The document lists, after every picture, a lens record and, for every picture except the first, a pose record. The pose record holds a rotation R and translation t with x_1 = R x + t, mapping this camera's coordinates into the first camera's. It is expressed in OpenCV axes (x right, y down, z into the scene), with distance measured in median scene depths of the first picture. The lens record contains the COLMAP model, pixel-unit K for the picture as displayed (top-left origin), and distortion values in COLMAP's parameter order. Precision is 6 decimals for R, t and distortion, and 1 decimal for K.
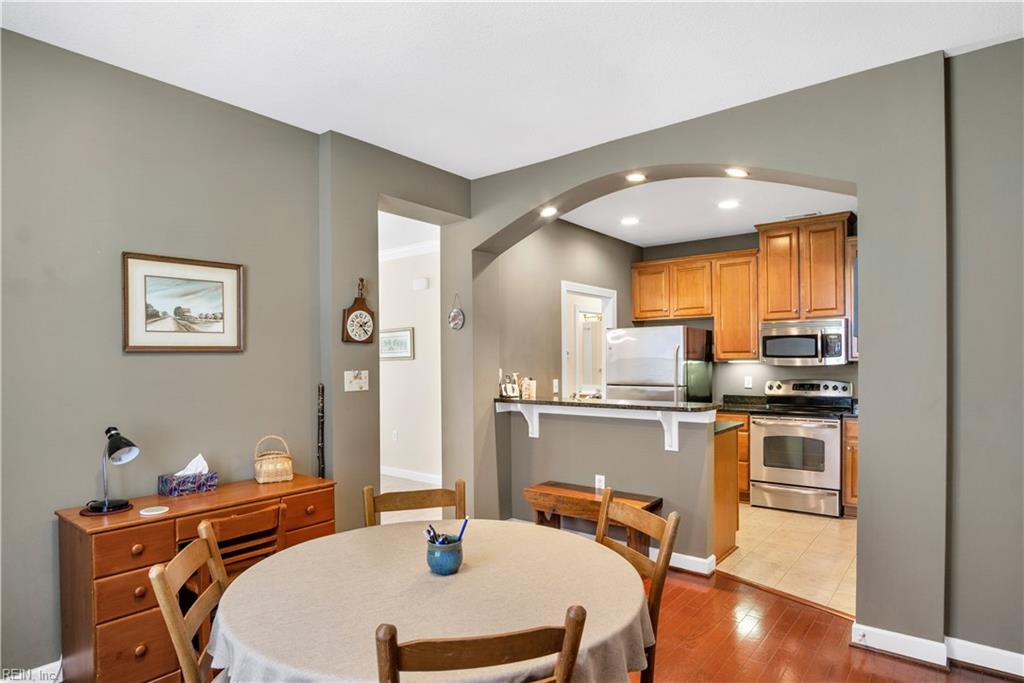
lens RADIAL K [[564.0, 0, 509.1], [0, 564.0, 363.2], [0, 0, 1]] dist [-0.022585, 0.006446]
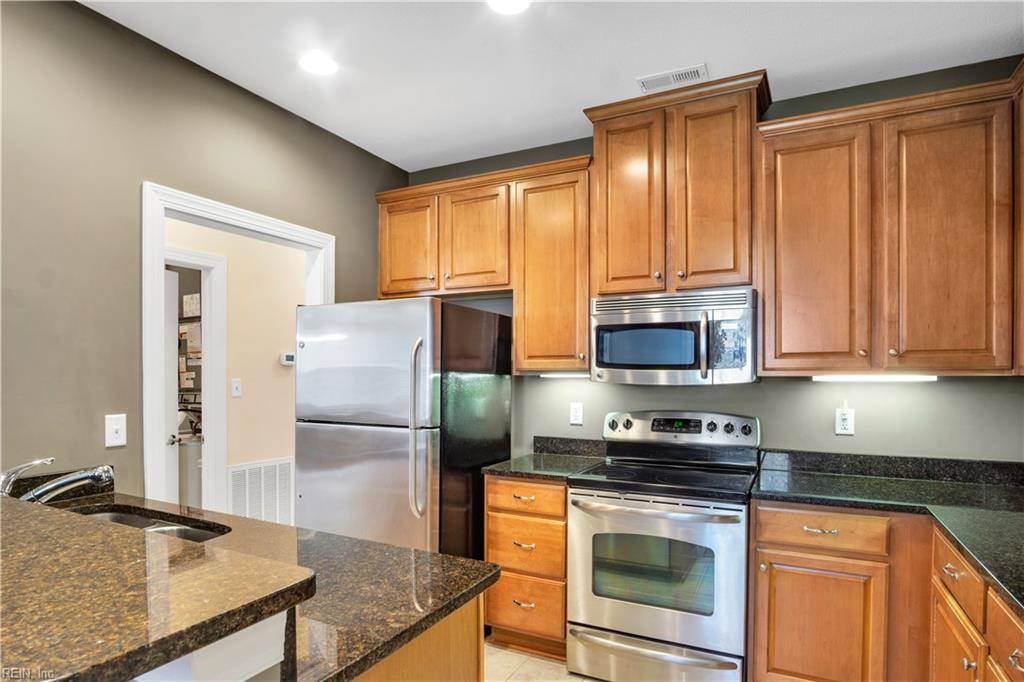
lens RADIAL K [[564.0, 0, 501.1], [0, 564.0, 378.7], [0, 0, 1]] dist [-0.022585, 0.006446]
pose [[0.981332, 0.006995, 0.192195, 0.272668], [-0.007911, 0.999961, 0.003998, -0.001852], [-0.192160, -0.005444, 0.981349, 0.524449]]
